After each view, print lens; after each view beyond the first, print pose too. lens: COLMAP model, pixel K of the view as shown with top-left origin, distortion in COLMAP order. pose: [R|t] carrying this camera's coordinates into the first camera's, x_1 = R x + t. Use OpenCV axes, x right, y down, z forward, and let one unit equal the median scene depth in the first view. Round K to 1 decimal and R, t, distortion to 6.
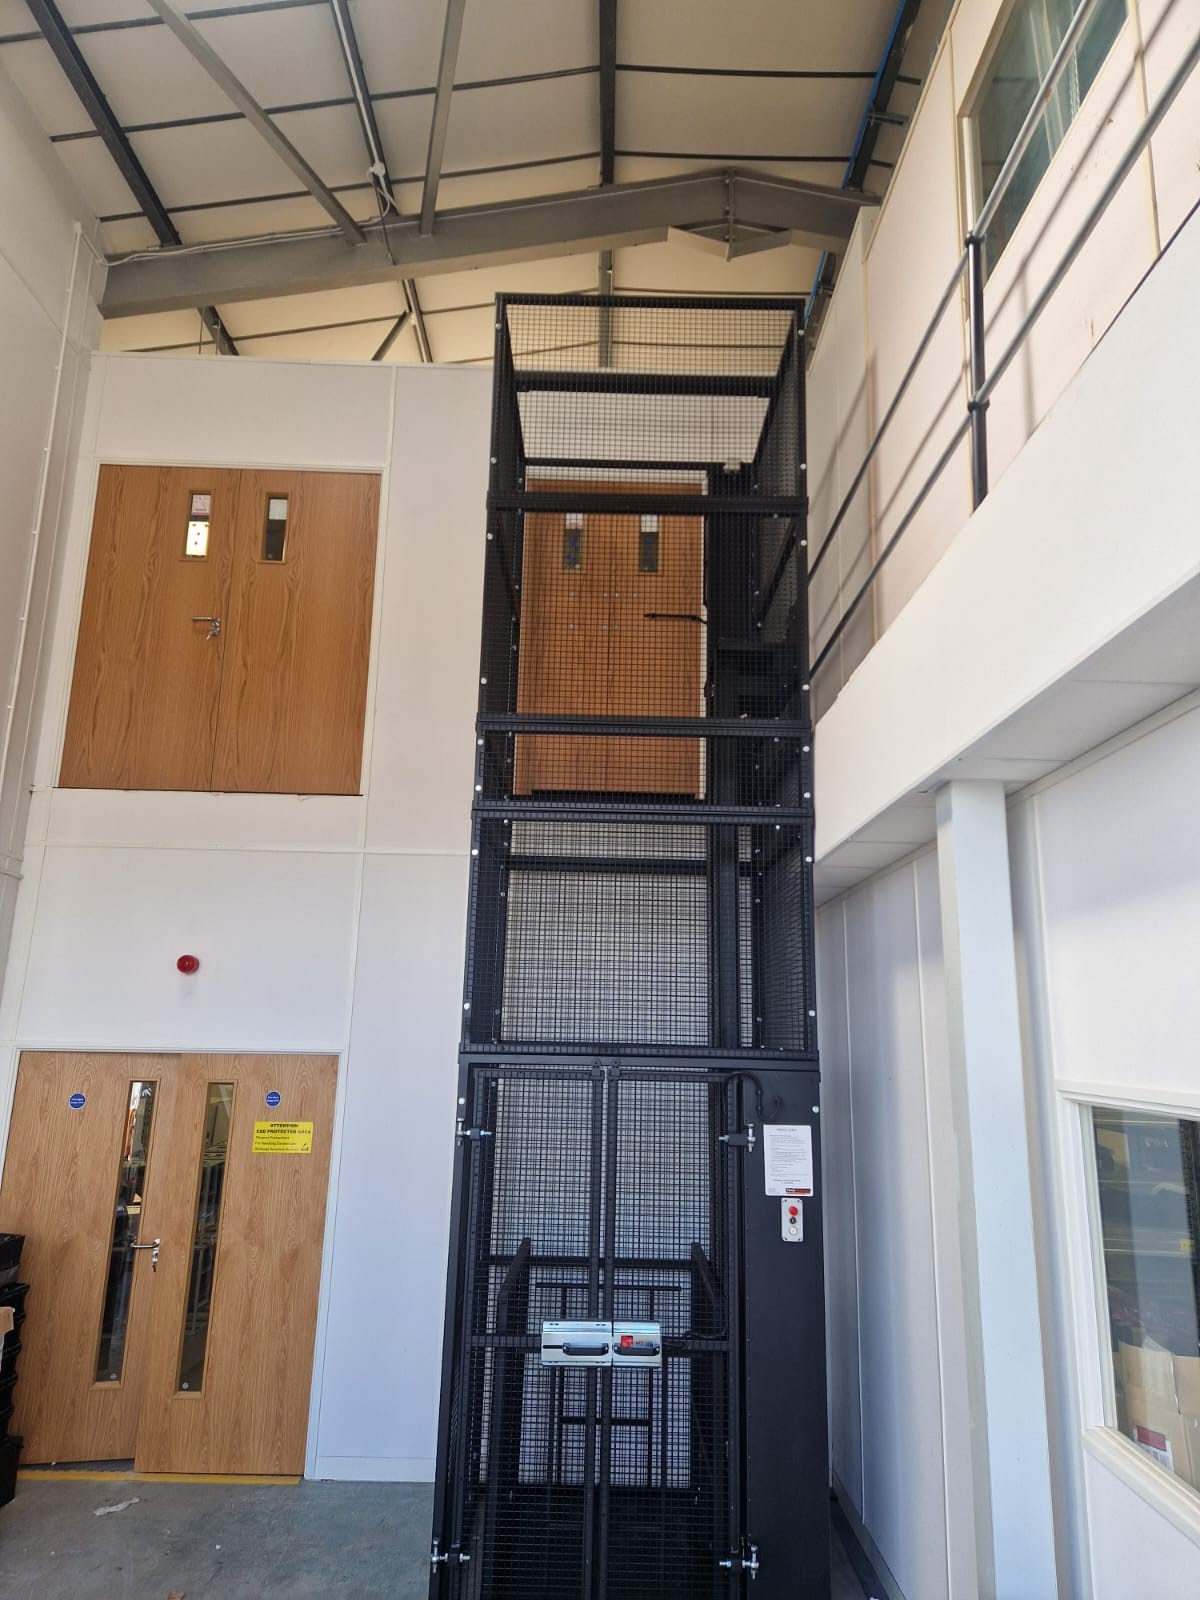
lens RADIAL K [[1087.0, 0, 605.2], [0, 1087.0, 798.6], [0, 0, 1]] dist [0.065280, -0.068047]
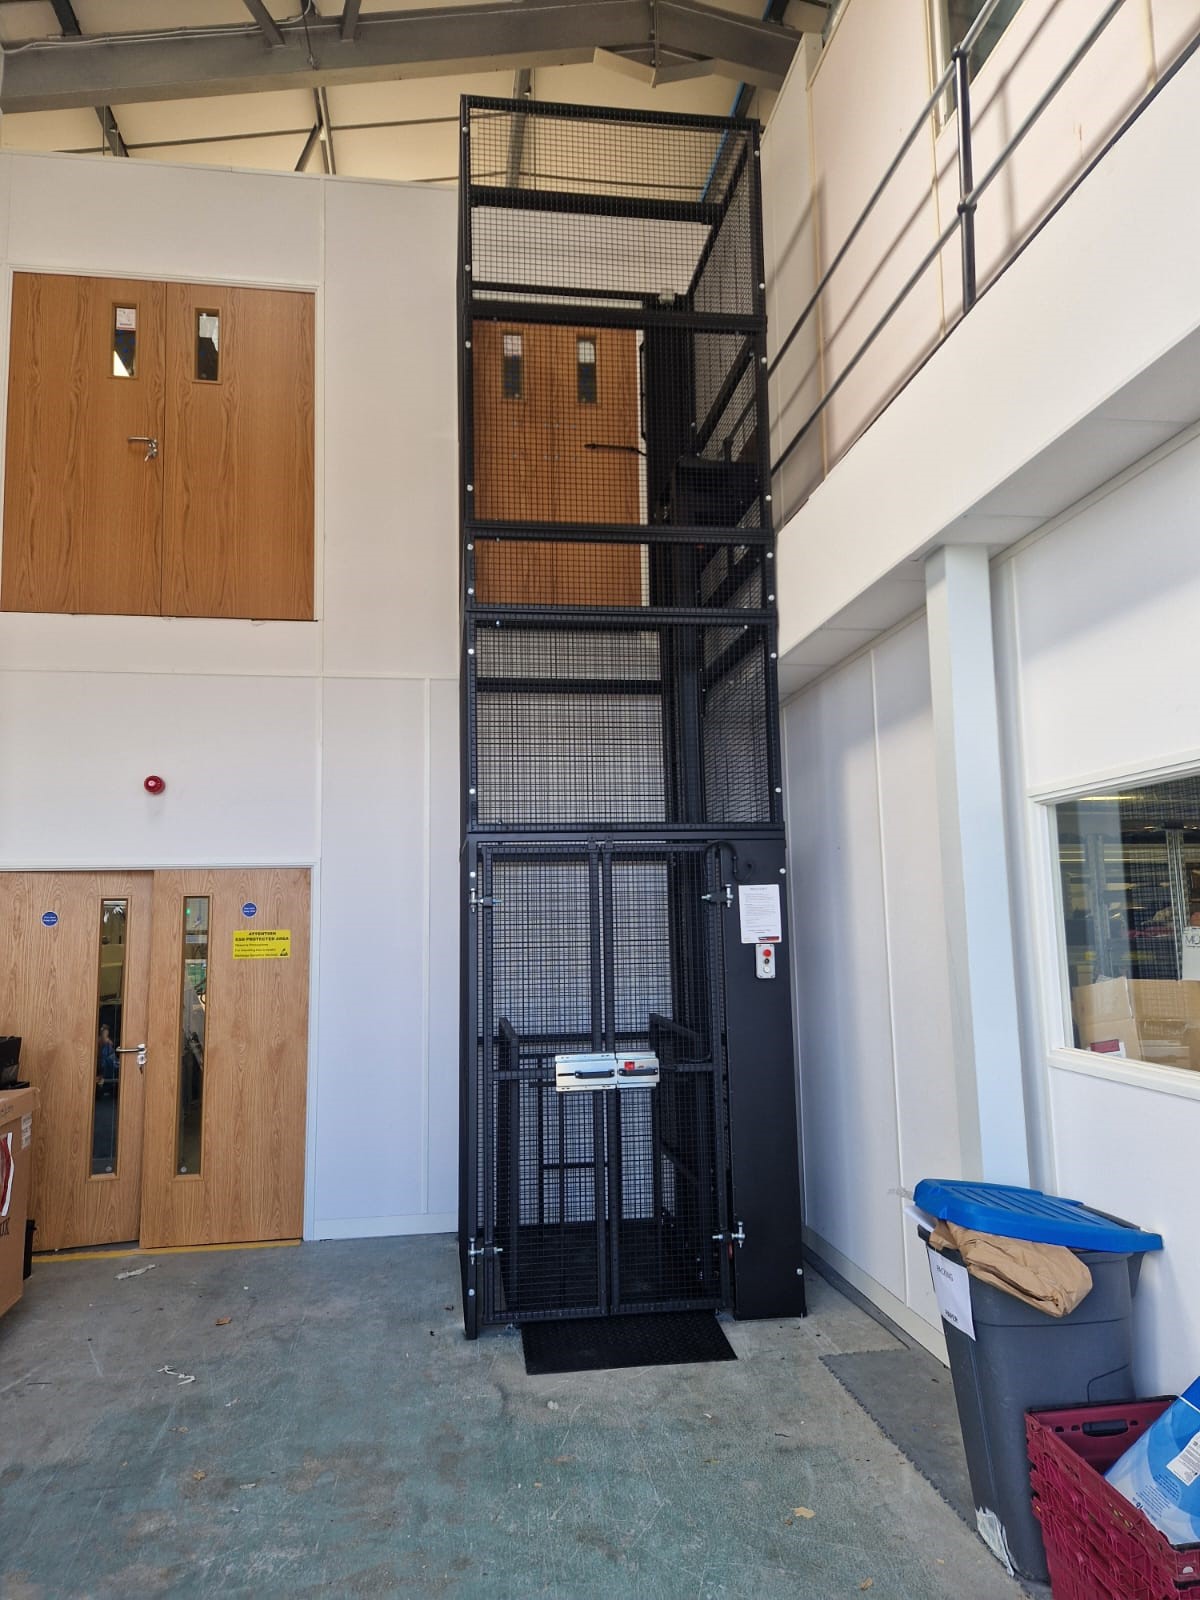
lens RADIAL K [[1082.1, 0, 601.8], [0, 1082.1, 807.9], [0, 0, 1]] dist [0.069080, -0.069145]
pose [[0.990525, -0.025330, 0.134977, -0.110457], [0.010586, 0.994002, 0.108852, 0.069313], [-0.136924, -0.106392, 0.984852, -0.065743]]
